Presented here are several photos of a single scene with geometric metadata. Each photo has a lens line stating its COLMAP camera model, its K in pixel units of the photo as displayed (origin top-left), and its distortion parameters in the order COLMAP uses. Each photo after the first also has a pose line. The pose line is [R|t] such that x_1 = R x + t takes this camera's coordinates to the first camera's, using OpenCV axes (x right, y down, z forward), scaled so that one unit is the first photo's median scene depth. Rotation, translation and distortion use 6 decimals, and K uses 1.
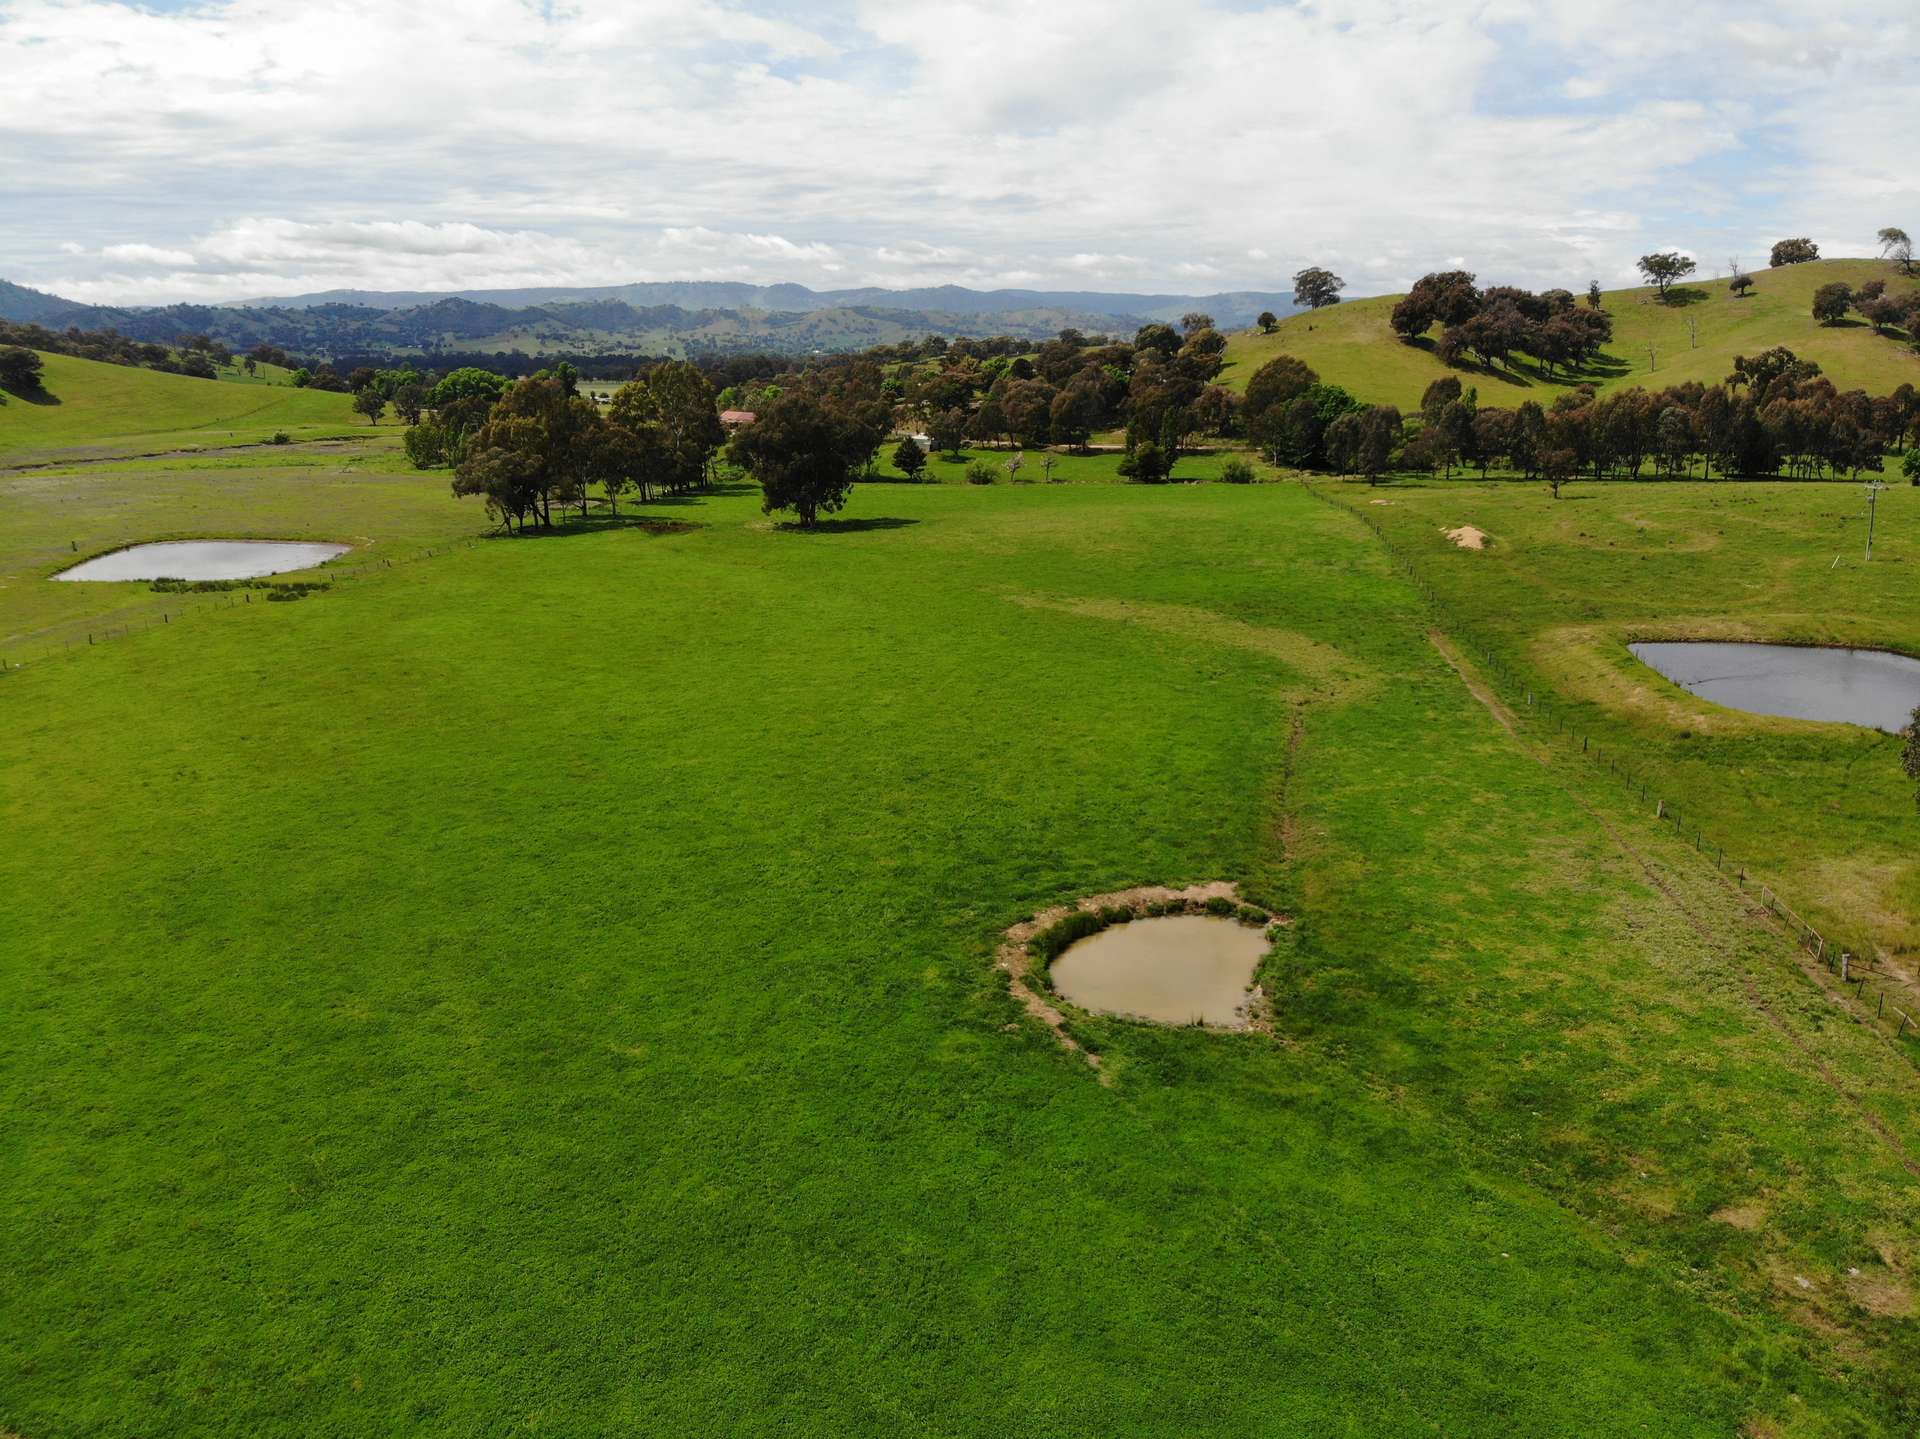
lens RADIAL K [[1473.5, 0, 989.0], [0, 1473.5, 723.6], [0, 0, 1]] dist [0.116143, -0.291734]
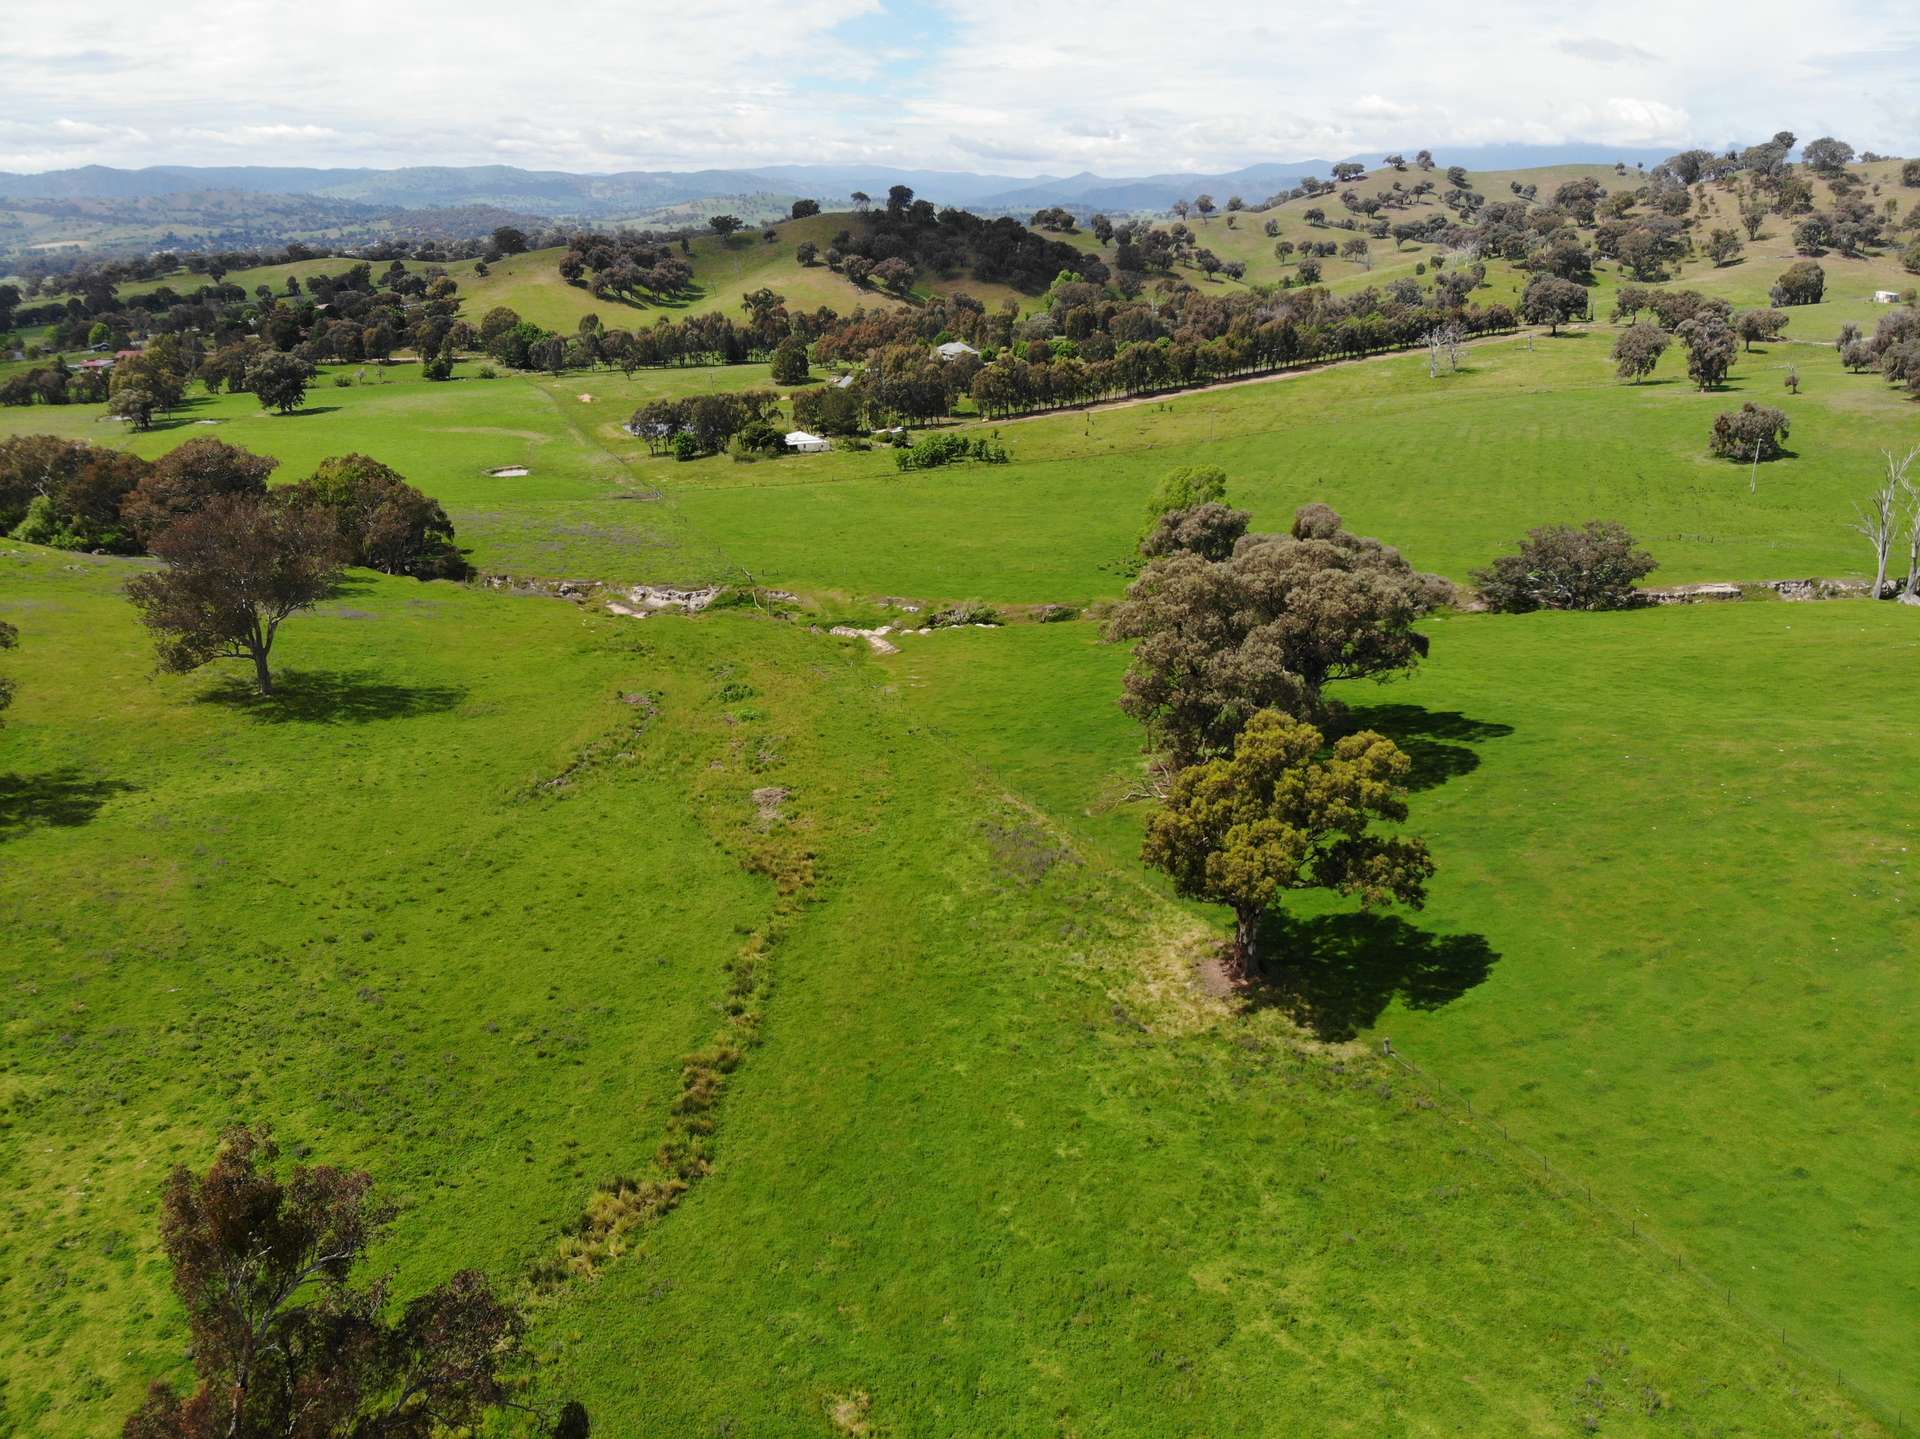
lens RADIAL K [[1460.5, 0, 932.6], [0, 1460.5, 761.4], [0, 0, 1]] dist [0.024640, -0.126256]
pose [[0.889616, -0.168317, 0.424562, -0.221220], [0.121790, 0.983378, 0.134662, 0.150480], [-0.440171, -0.068090, 0.895329, -1.052733]]
